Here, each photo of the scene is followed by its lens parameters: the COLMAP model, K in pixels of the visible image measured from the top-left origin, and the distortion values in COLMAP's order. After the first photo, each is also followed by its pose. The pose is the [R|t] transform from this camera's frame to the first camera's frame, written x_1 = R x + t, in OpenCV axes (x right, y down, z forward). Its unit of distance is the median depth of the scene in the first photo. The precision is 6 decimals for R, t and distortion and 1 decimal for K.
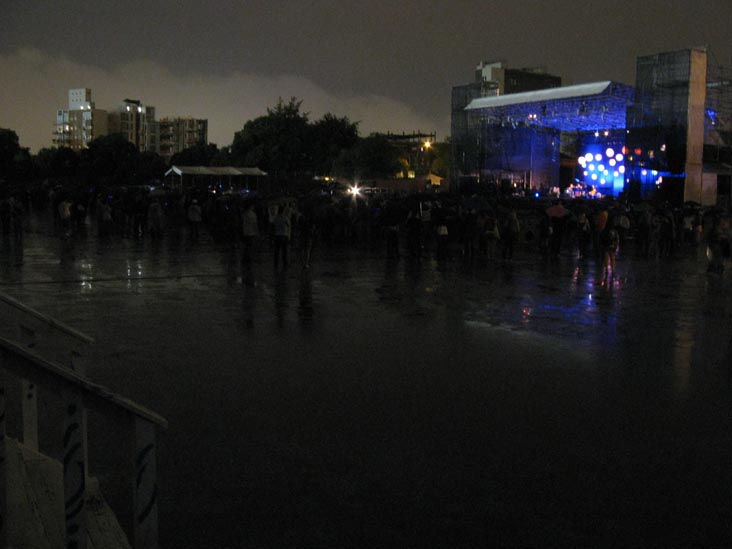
lens RADIAL K [[756.2, 0, 365.5], [0, 756.2, 266.5], [0, 0, 1]] dist [-0.197021, 0.206992]
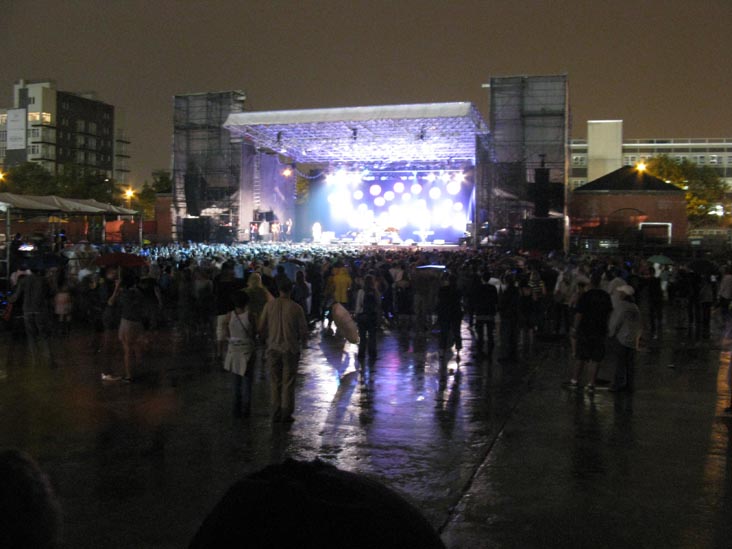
lens RADIAL K [[763.8, 0, 367.5], [0, 763.8, 258.6], [0, 0, 1]] dist [-0.180684, 0.193737]
pose [[0.749472, -0.025490, 0.661545, -0.202138], [0.069626, 0.996752, -0.040474, -0.033776], [-0.658365, 0.076394, 0.748812, 0.293794]]
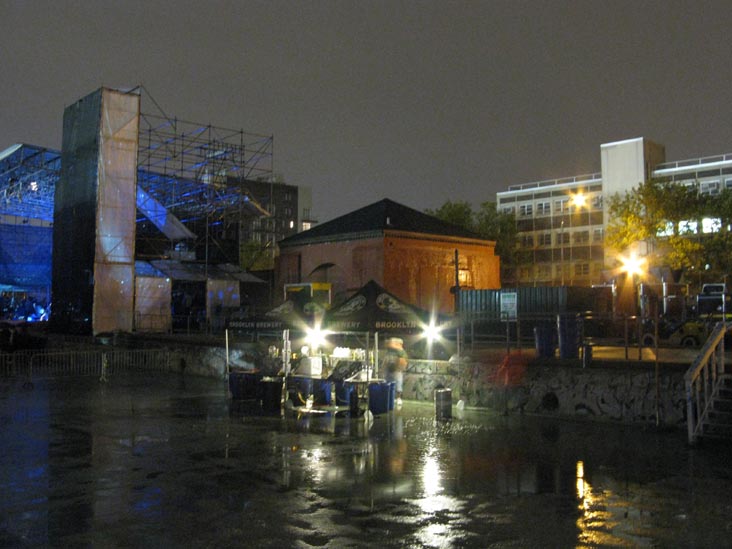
lens RADIAL K [[763.8, 0, 367.5], [0, 763.8, 258.6], [0, 0, 1]] dist [-0.180684, 0.193737]
pose [[0.980796, -0.005040, 0.194973, 0.330122], [0.038934, 0.984605, -0.170401, -0.014587], [-0.191113, 0.174720, 0.965893, 0.198103]]
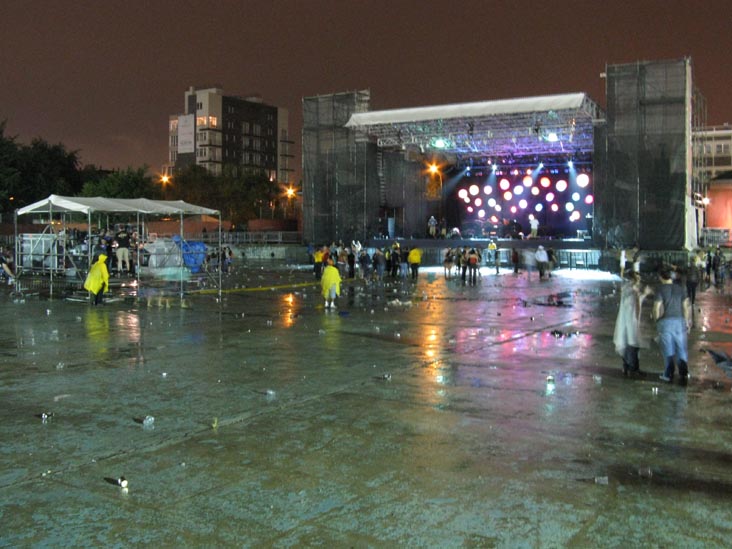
lens RADIAL K [[780.5, 0, 365.2], [0, 780.5, 252.5], [0, 0, 1]] dist [-0.195203, 0.217411]
pose [[0.884454, -0.028387, 0.465763, -0.174390], [0.063514, 0.996182, -0.059896, -0.028570], [-0.462284, 0.082557, 0.882880, 0.249659]]
